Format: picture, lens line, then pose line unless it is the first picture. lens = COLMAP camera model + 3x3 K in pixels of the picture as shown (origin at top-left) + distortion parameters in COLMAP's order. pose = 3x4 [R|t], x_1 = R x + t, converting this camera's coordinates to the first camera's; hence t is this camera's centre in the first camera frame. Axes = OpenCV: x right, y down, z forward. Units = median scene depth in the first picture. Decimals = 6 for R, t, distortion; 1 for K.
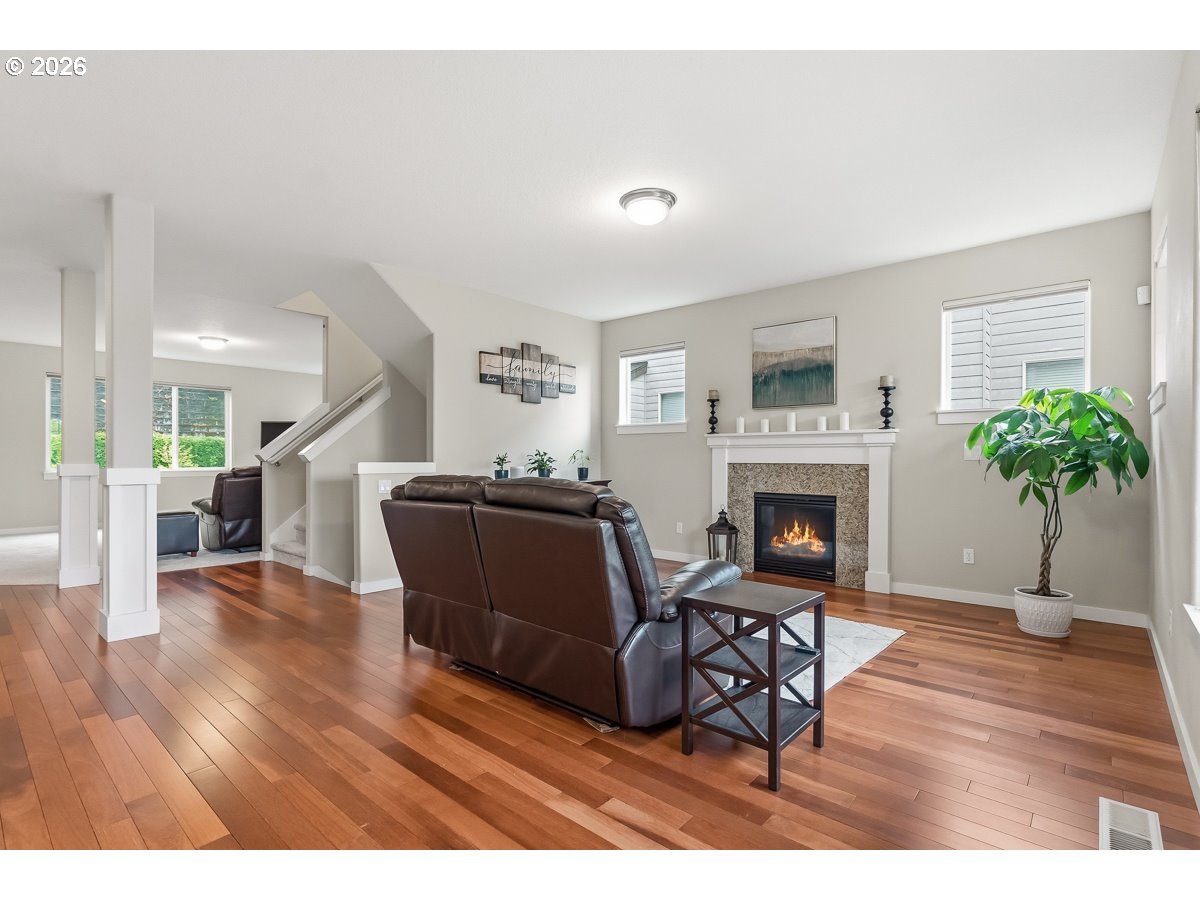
lens RADIAL K [[563.3, 0, 597.6], [0, 563.3, 460.2], [0, 0, 1]] dist [-0.008031, -0.001624]
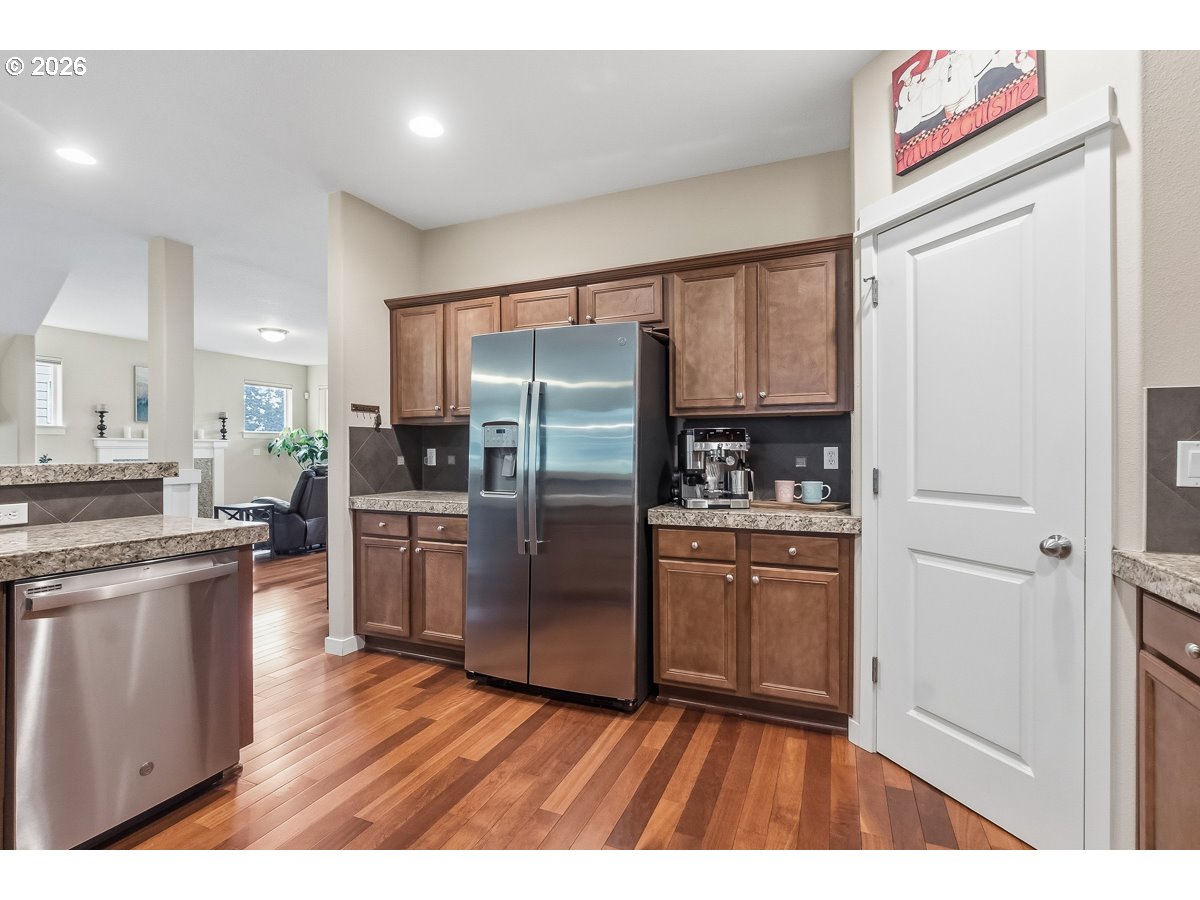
lens RADIAL K [[563.3, 0, 592.0], [0, 563.3, 449.6], [0, 0, 1]] dist [-0.008031, -0.001624]
pose [[-0.281646, -0.006059, 0.959499, -1.508504], [-0.001096, 0.999981, 0.005993, -0.031469], [-0.959518, 0.000636, -0.281647, 0.308601]]
